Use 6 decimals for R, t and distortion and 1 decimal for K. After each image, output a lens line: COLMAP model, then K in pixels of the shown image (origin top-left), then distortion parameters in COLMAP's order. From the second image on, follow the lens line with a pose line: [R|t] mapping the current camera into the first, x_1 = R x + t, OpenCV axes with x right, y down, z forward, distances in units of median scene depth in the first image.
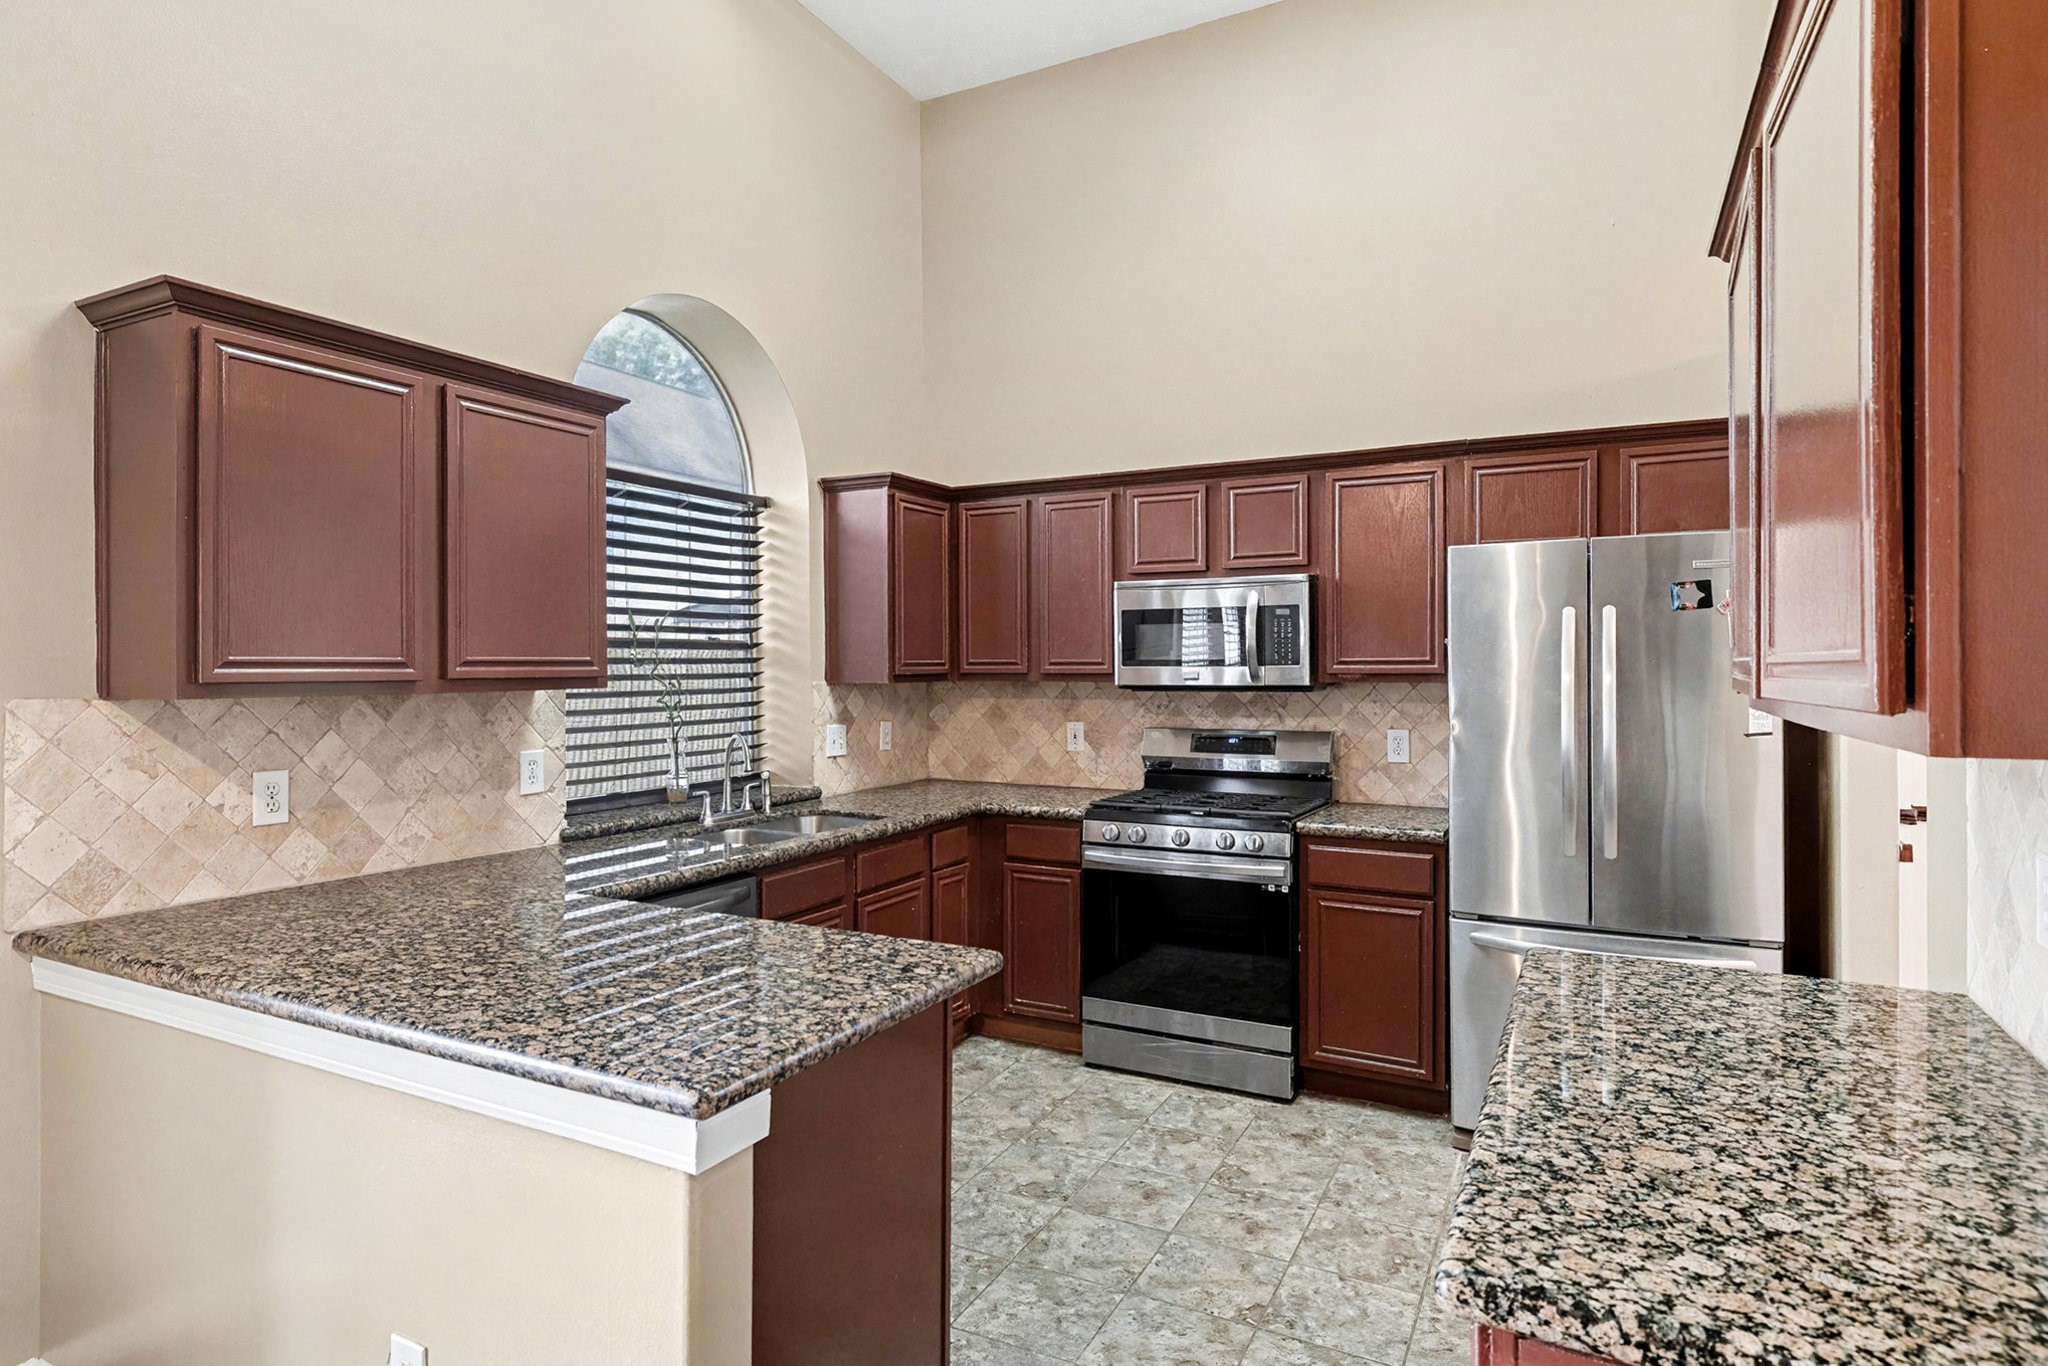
lens RADIAL K [[1102.0, 0, 1032.2], [0, 1102.0, 662.4], [0, 0, 1]] dist [-0.002392, -0.000267]
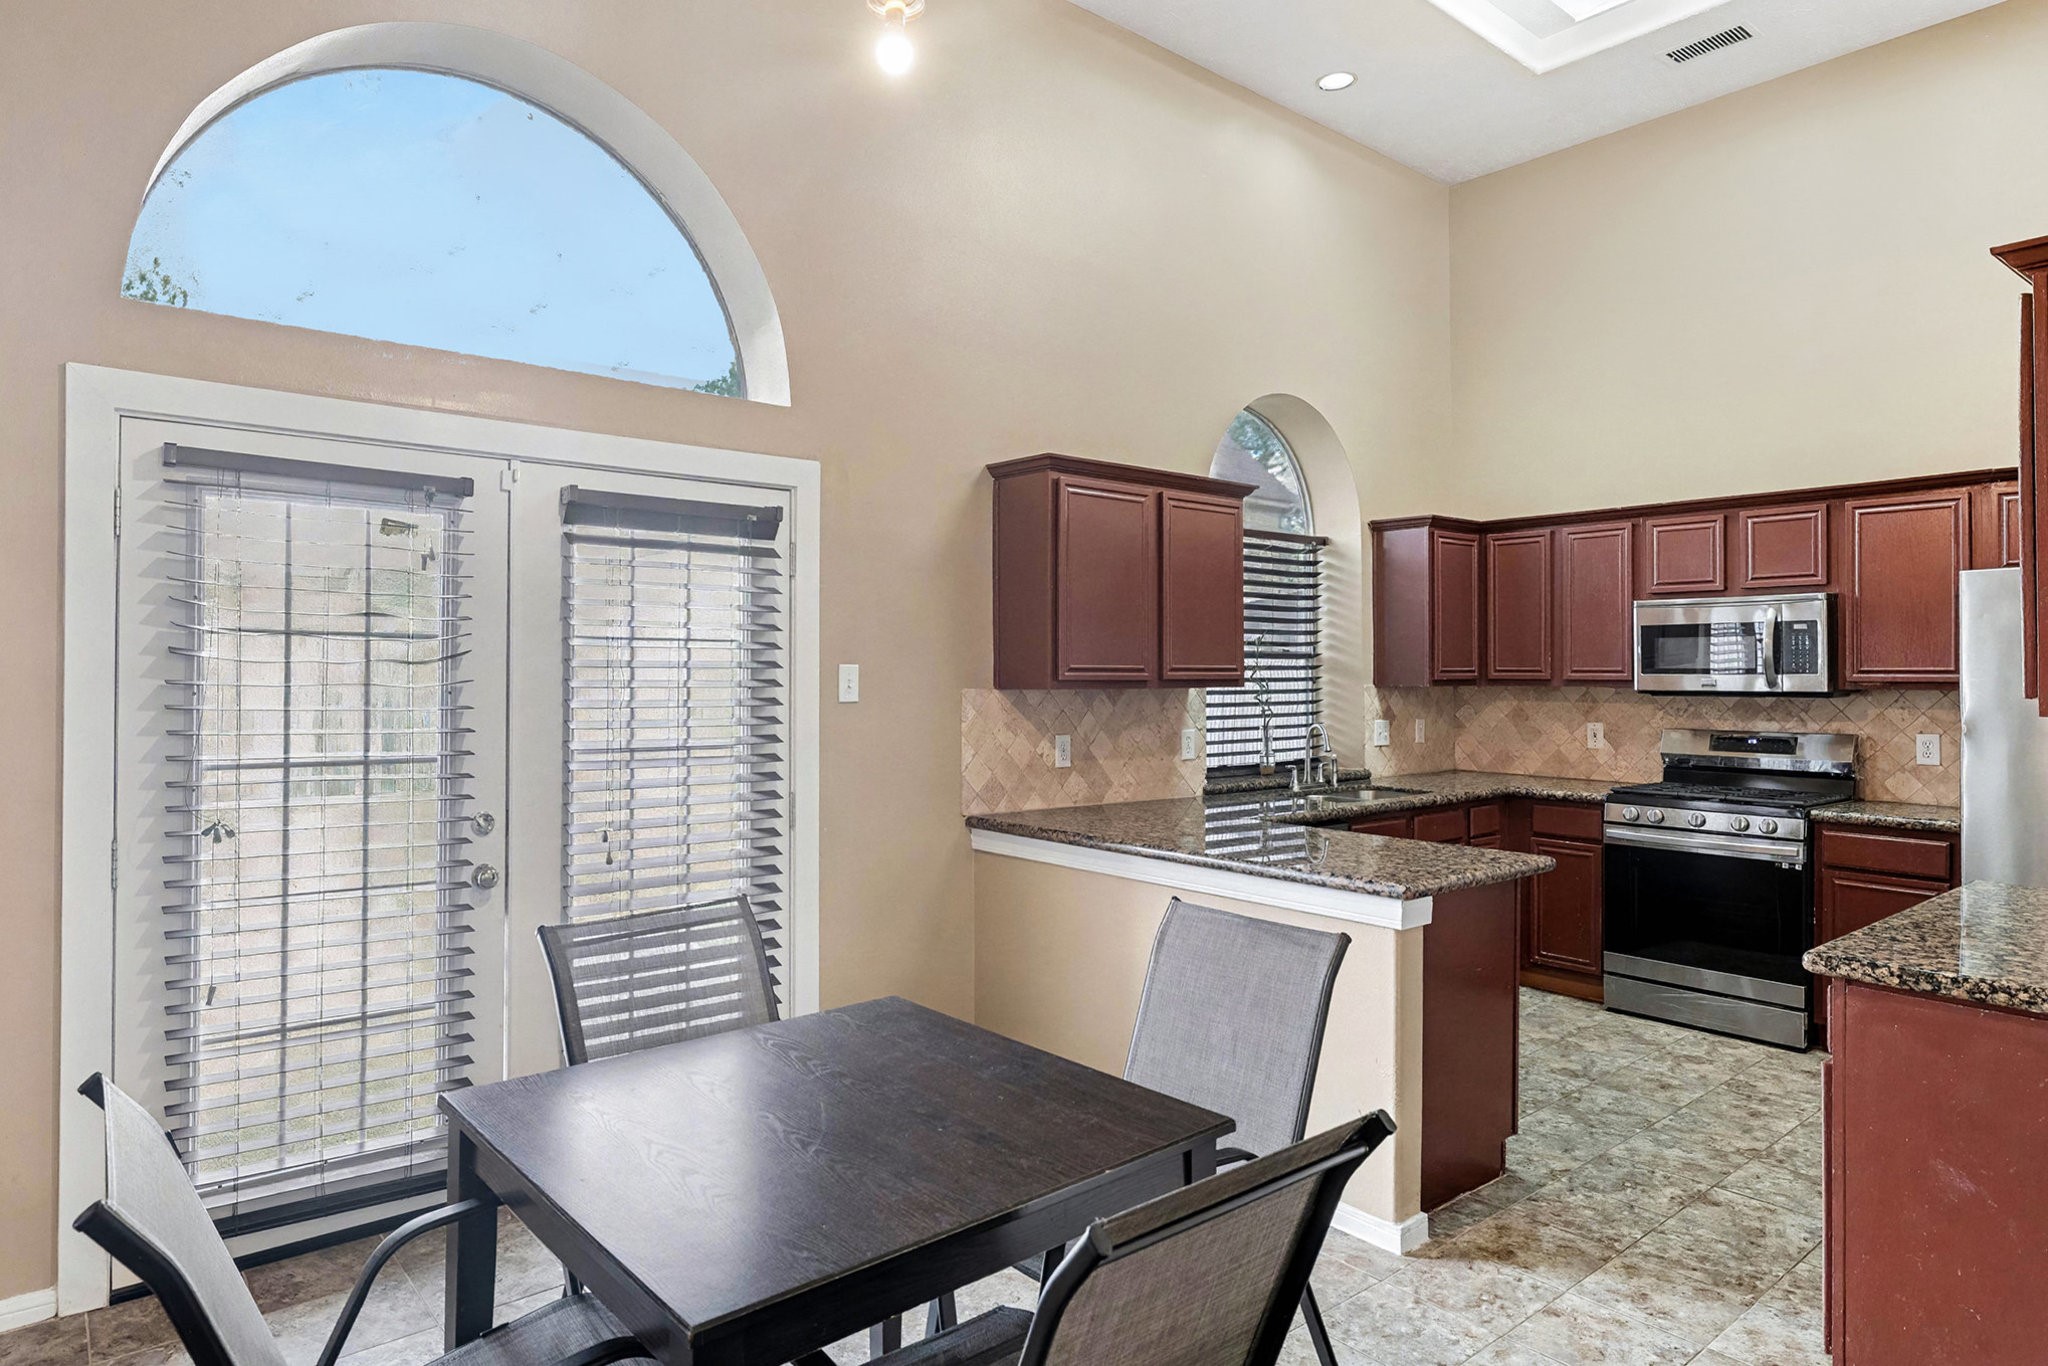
lens RADIAL K [[1193.4, 0, 1047.7], [0, 1193.4, 663.3], [0, 0, 1]] dist [0.005188, 0.002952]
pose [[0.928978, 0.002481, -0.370127, -0.036217], [-0.003744, 0.999989, -0.002694, -0.002037], [0.370117, 0.003888, 0.928977, -0.434477]]
